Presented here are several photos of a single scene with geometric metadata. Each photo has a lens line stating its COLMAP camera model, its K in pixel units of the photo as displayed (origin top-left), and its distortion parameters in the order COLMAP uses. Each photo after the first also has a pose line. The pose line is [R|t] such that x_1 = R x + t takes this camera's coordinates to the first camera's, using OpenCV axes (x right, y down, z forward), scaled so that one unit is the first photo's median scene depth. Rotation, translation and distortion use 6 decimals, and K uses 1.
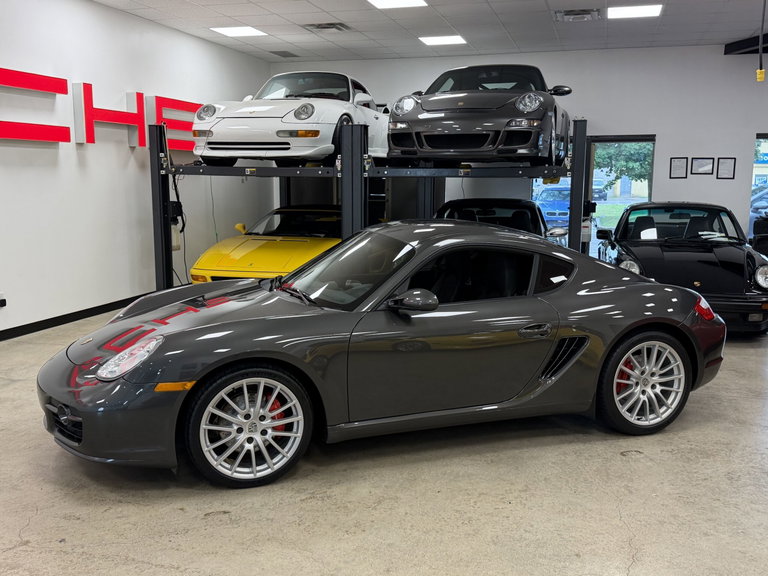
lens RADIAL K [[768.9, 0, 387.2], [0, 768.9, 290.4], [0, 0, 1]] dist [0.052780, 0.000000]
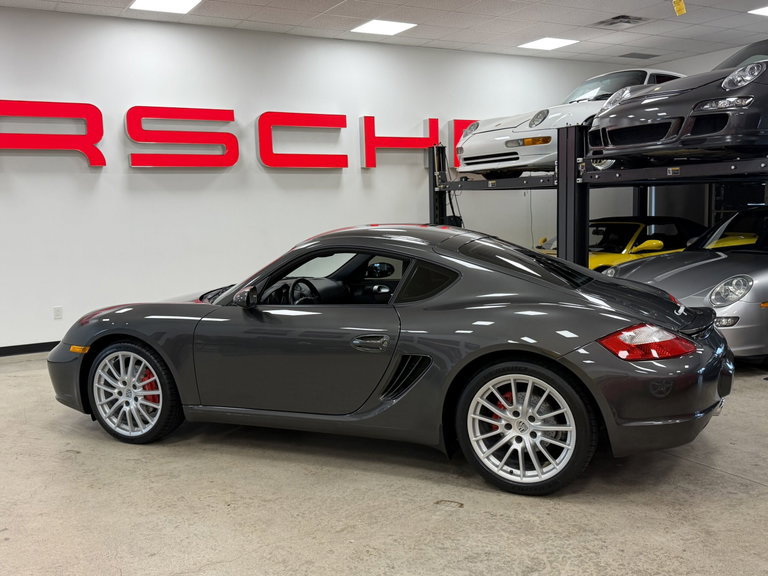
lens RADIAL K [[768.9, 0, 383.3], [0, 768.9, 290.7], [0, 0, 1]] dist [0.052780, 0.000000]
pose [[0.700574, 0.050136, -0.711816, 0.504219], [-0.071775, 0.997421, -0.000389, -0.004868], [0.709961, 0.051363, 0.702366, 0.224905]]
